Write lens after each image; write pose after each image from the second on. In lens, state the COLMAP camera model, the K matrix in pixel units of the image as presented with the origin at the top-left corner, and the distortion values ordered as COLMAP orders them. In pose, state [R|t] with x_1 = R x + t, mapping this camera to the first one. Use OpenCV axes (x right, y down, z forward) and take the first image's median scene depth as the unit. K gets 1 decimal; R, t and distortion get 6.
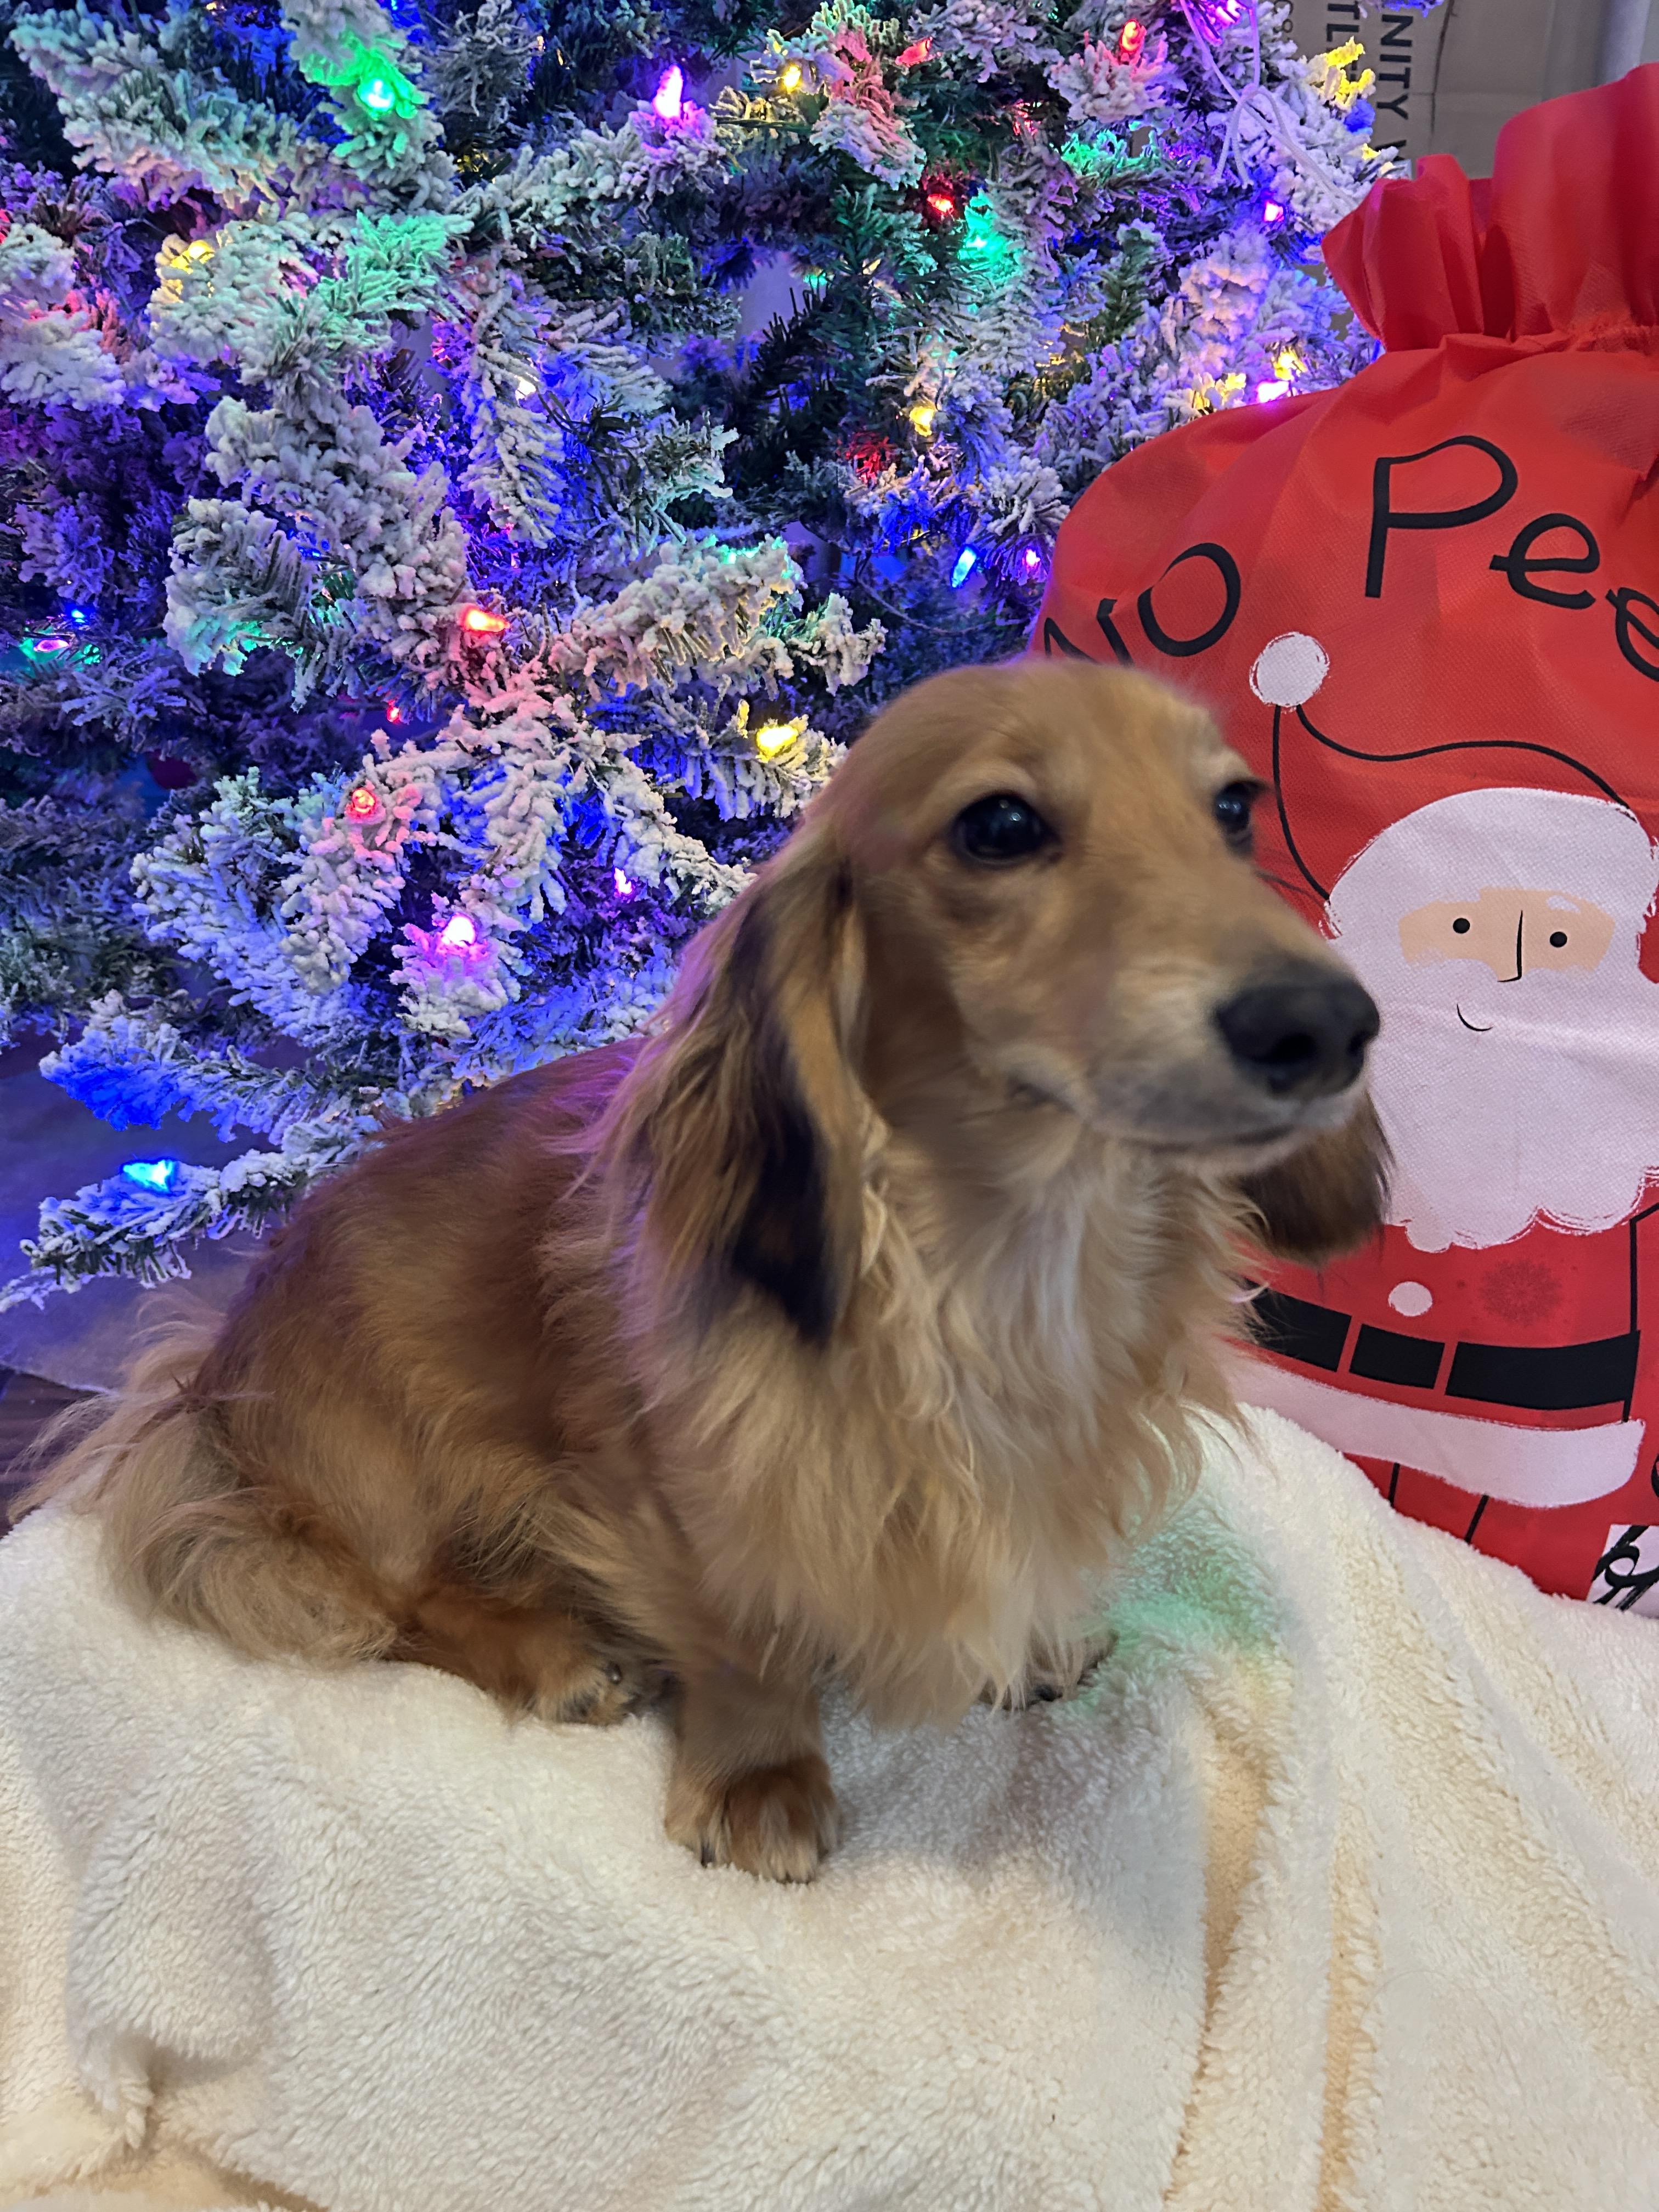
lens RADIAL K [[1667.8, 0, 831.7], [0, 1667.8, 1099.5], [0, 0, 1]] dist [0.025298, 0.002447]
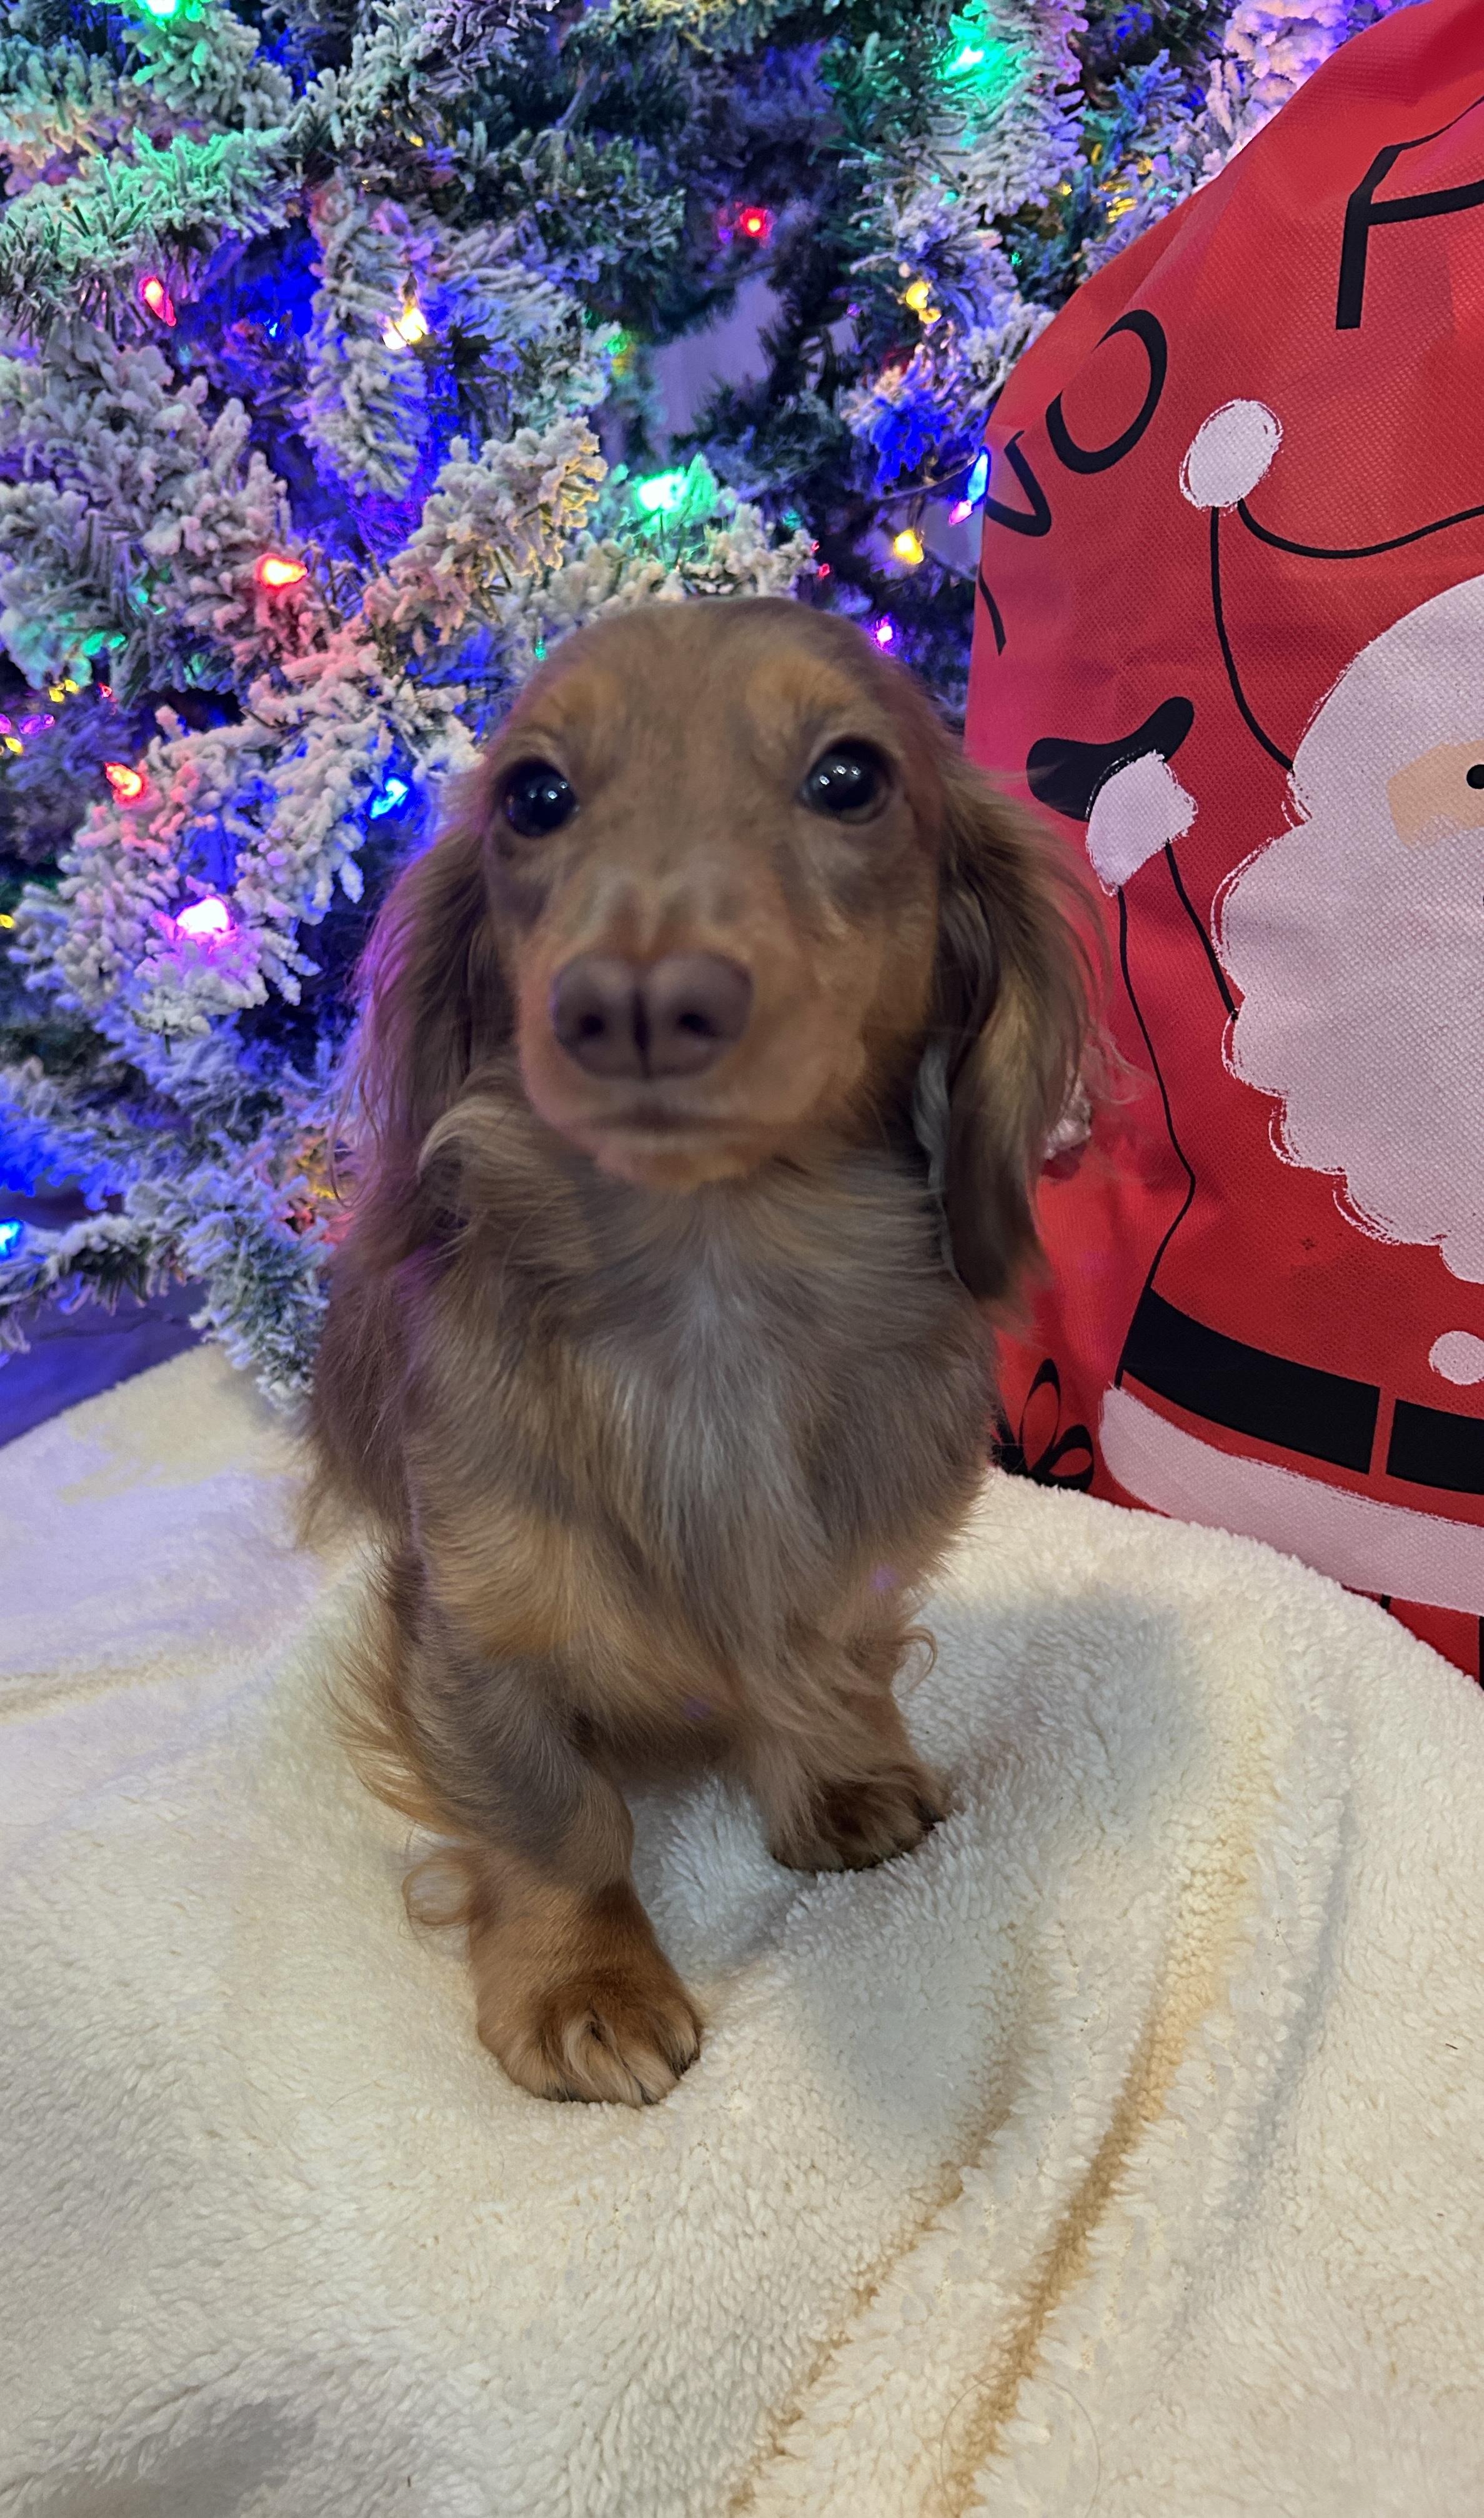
lens RADIAL K [[1886.1, 0, 736.7], [0, 1886.1, 1271.1], [0, 0, 1]] dist [0.034577, -0.010081]
pose [[0.935184, -0.022212, -0.353465, 0.338875], [0.000488, 0.998111, -0.061431, 0.128930], [0.354162, 0.057277, 0.933428, 0.191255]]
